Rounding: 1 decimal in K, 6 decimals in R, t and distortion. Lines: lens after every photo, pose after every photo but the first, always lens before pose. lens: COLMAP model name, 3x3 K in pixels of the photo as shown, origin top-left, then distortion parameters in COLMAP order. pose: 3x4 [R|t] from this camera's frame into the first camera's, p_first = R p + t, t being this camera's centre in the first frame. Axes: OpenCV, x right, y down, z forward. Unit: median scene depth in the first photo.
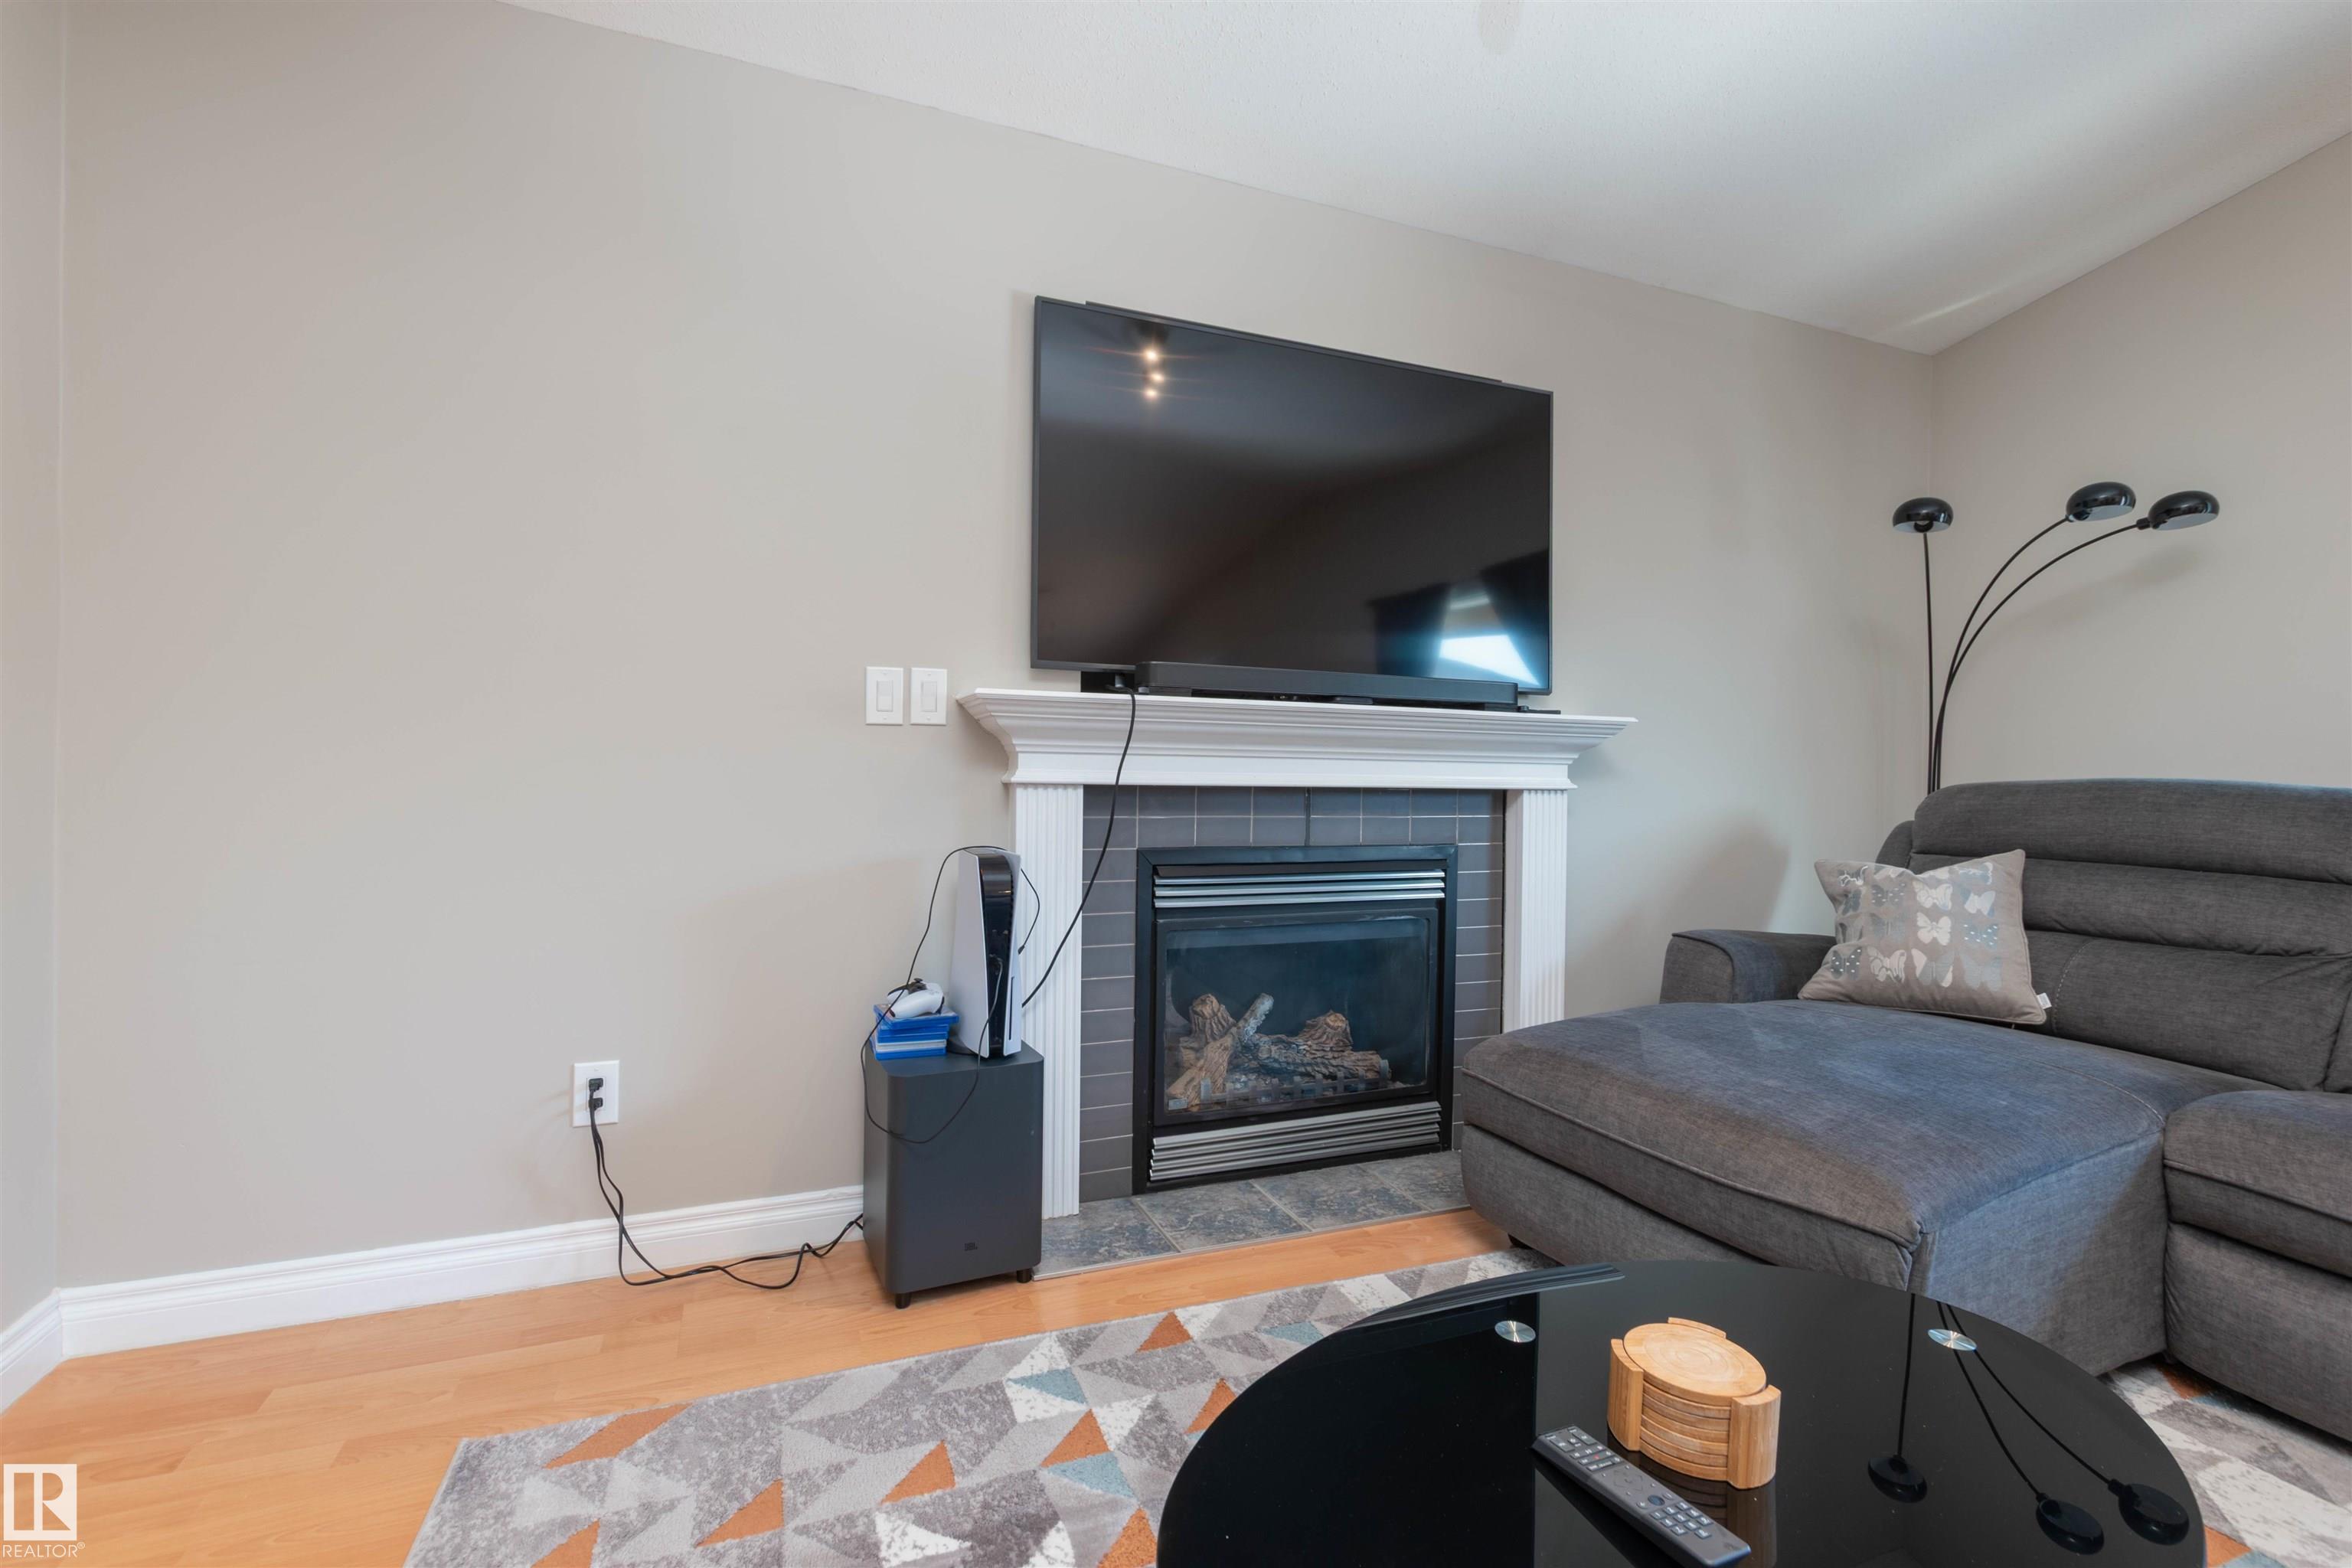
lens RADIAL K [[1029.6, 0, 1191.6], [0, 1029.6, 769.8], [0, 0, 1]] dist [0.002708, 0.000075]
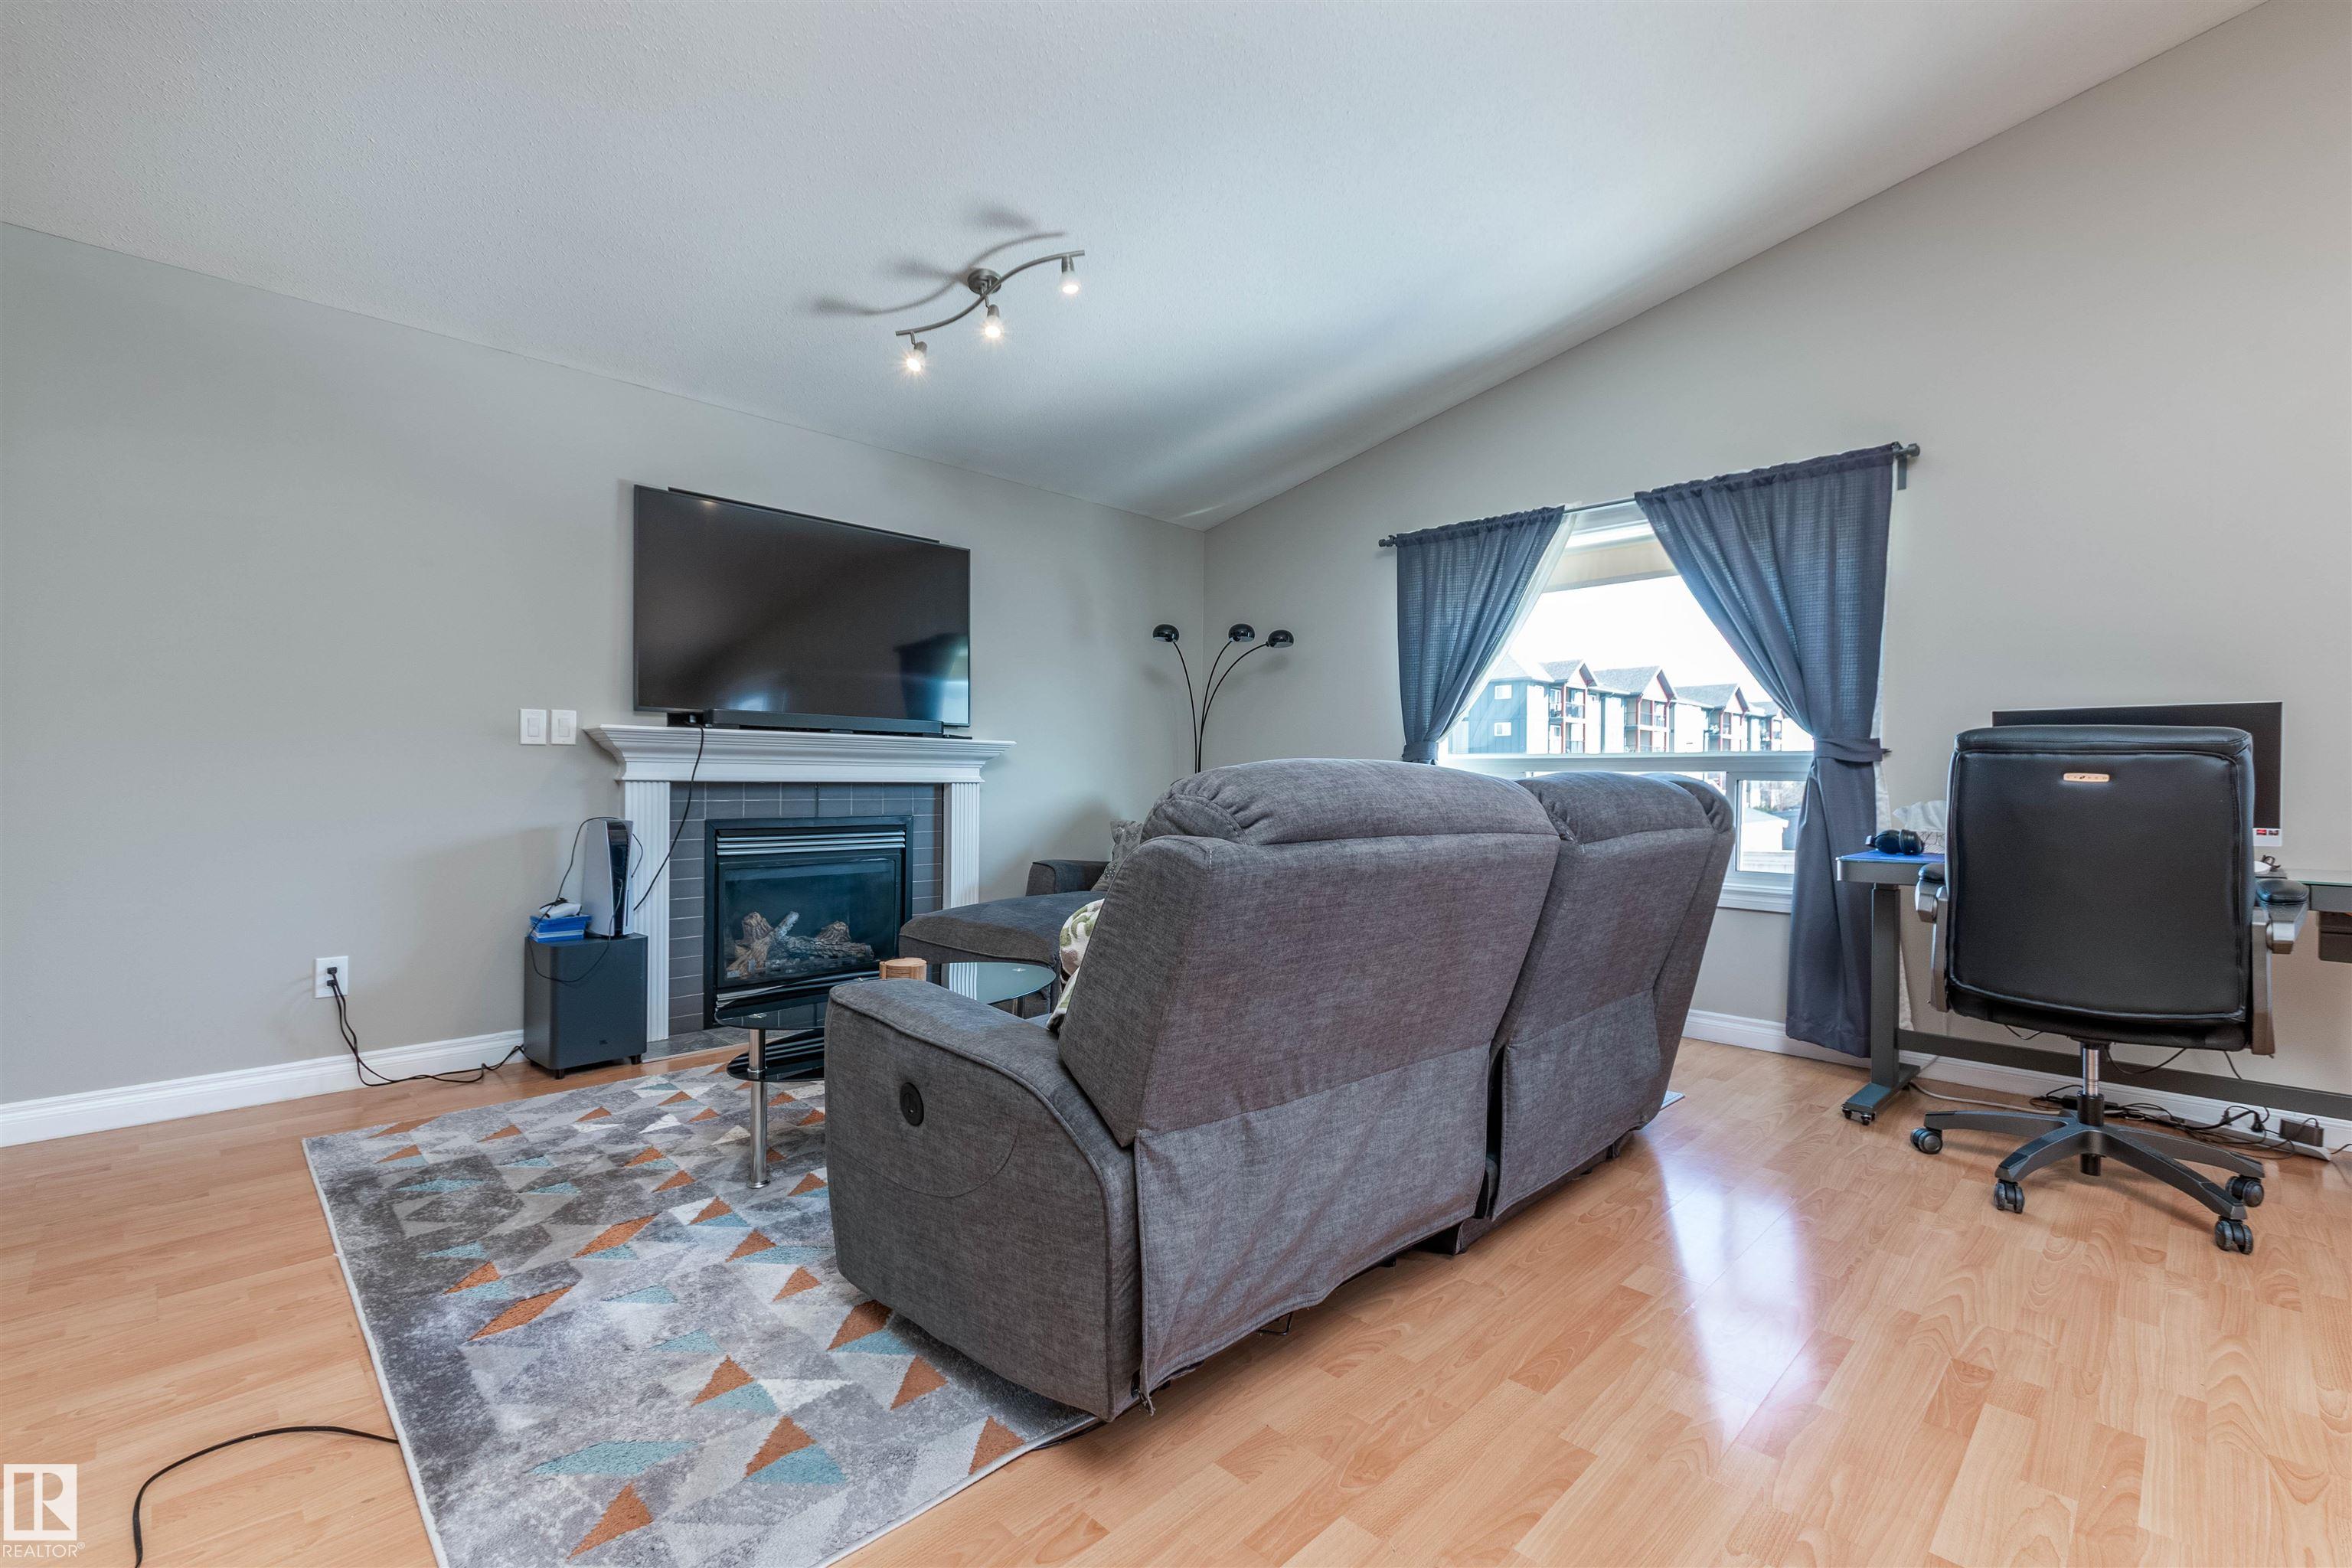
lens RADIAL K [[1038.8, 0, 1173.1], [0, 1038.8, 779.0], [0, 0, 1]] dist [0.003964, 0.000351]
pose [[0.931757, -0.005730, 0.363036, 0.041979], [0.002802, 0.999959, 0.008593, -0.000909], [-0.363071, -0.006989, 0.931735, -0.836708]]
